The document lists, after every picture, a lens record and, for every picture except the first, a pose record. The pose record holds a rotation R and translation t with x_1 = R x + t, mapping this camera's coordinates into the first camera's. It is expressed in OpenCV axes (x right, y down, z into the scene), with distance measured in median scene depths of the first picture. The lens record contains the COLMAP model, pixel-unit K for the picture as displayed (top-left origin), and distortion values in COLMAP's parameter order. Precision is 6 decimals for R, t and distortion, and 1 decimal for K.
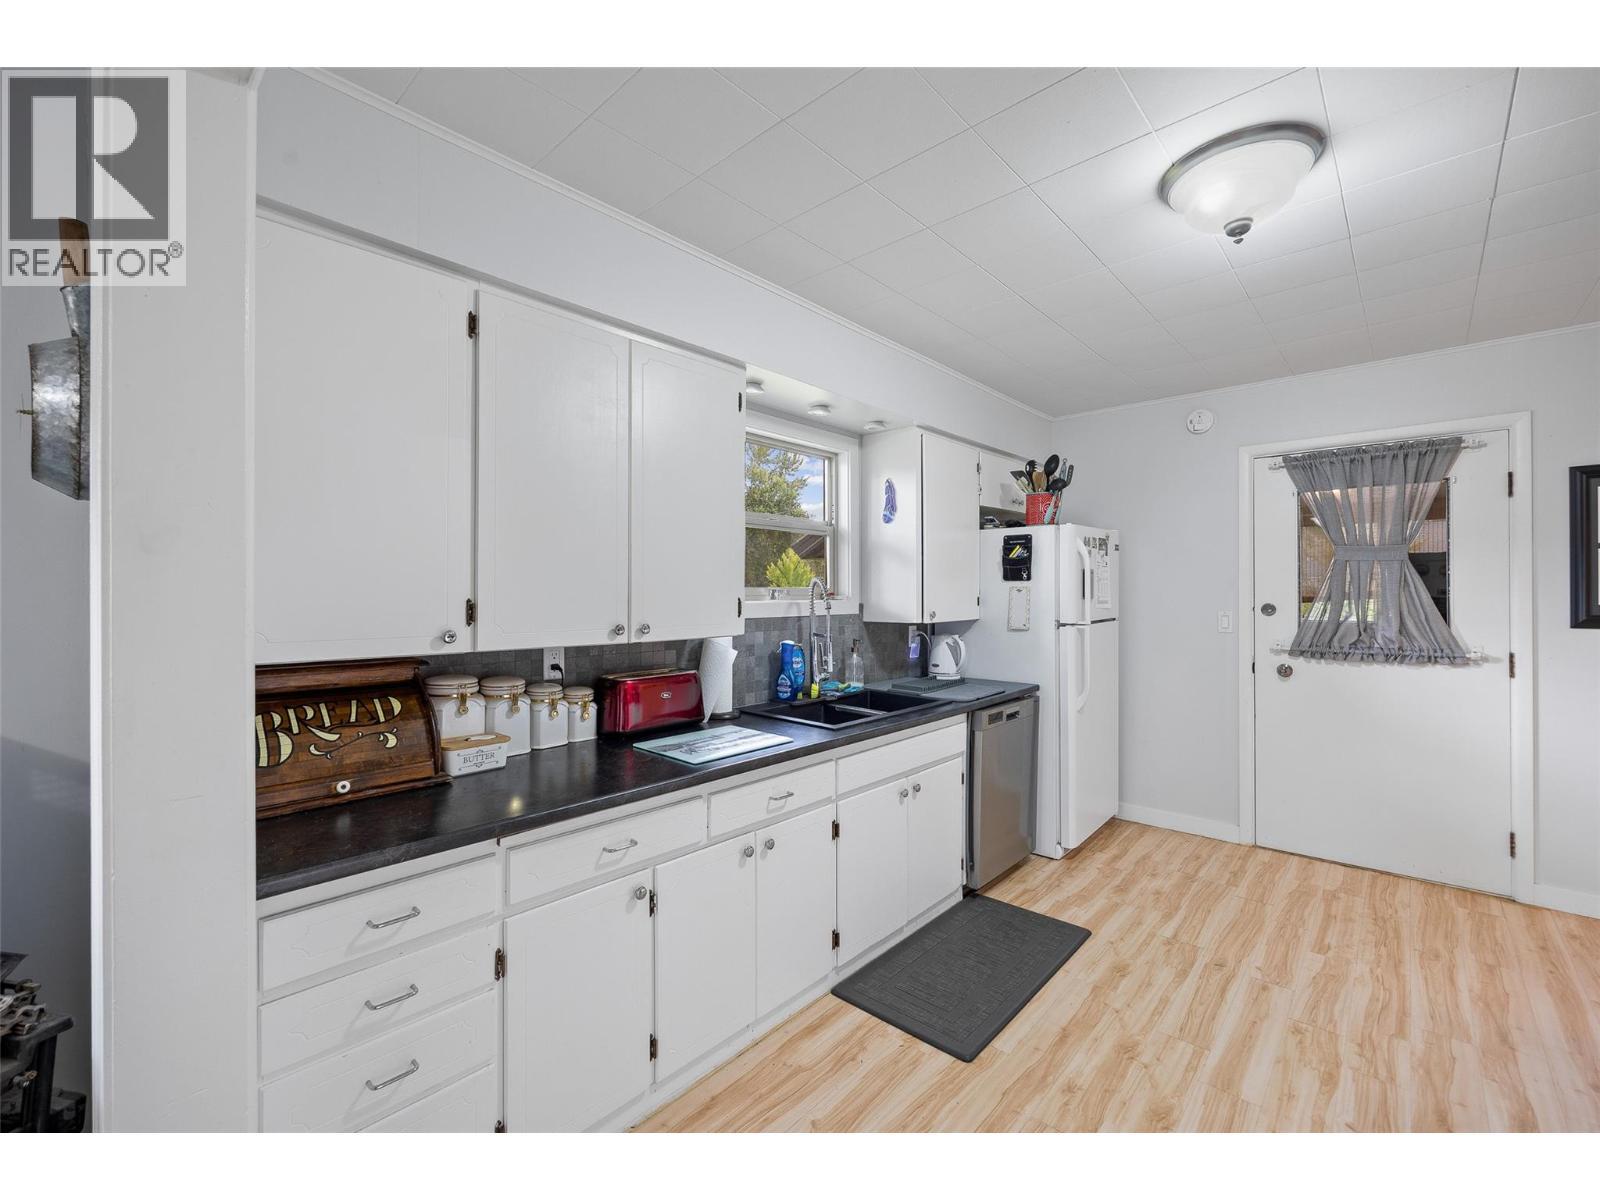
lens RADIAL K [[676.2, 0, 800.0], [0, 676.2, 600.0], [0, 0, 1]] dist [-0.000013, 0.000107]
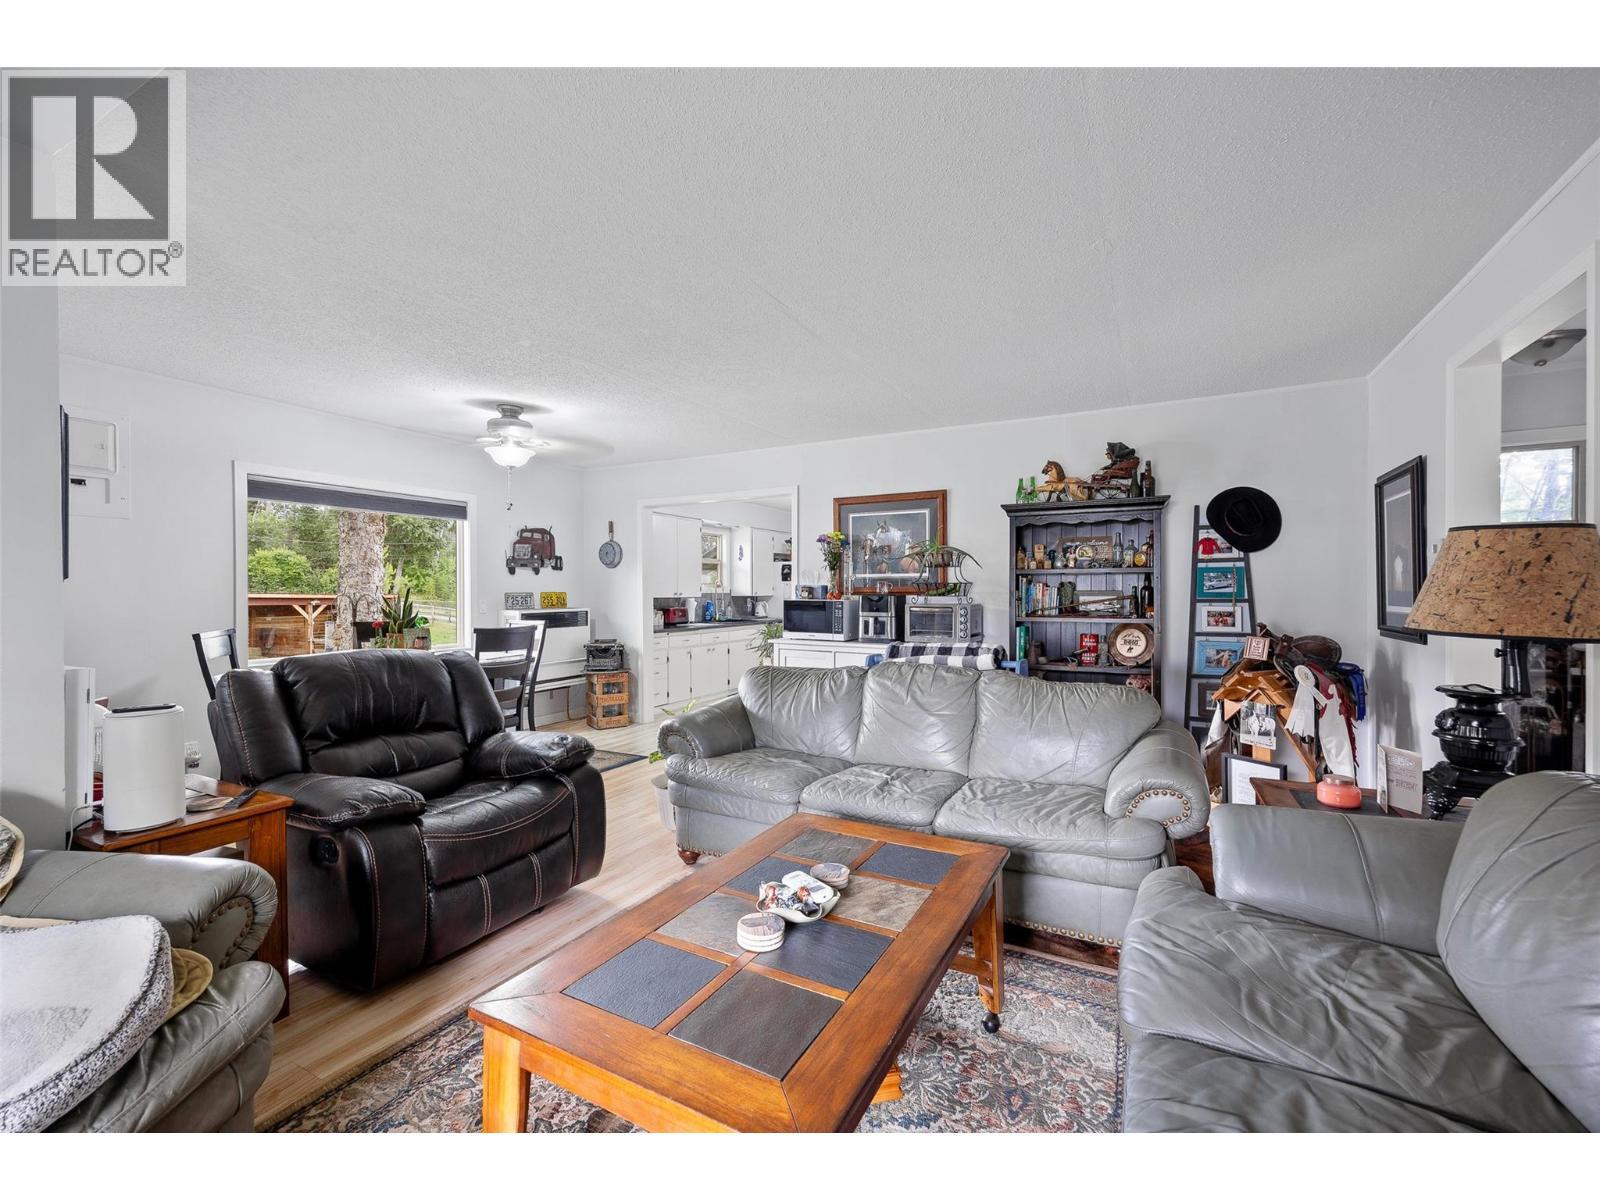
lens RADIAL K [[676.2, 0, 800.0], [0, 676.2, 600.0], [0, 0, 1]] dist [-0.000013, 0.000107]
pose [[0.969689, -0.005810, 0.244273, -0.313864], [0.004759, 0.999977, 0.004894, 0.037793], [-0.244296, -0.003583, 0.969694, -1.774292]]
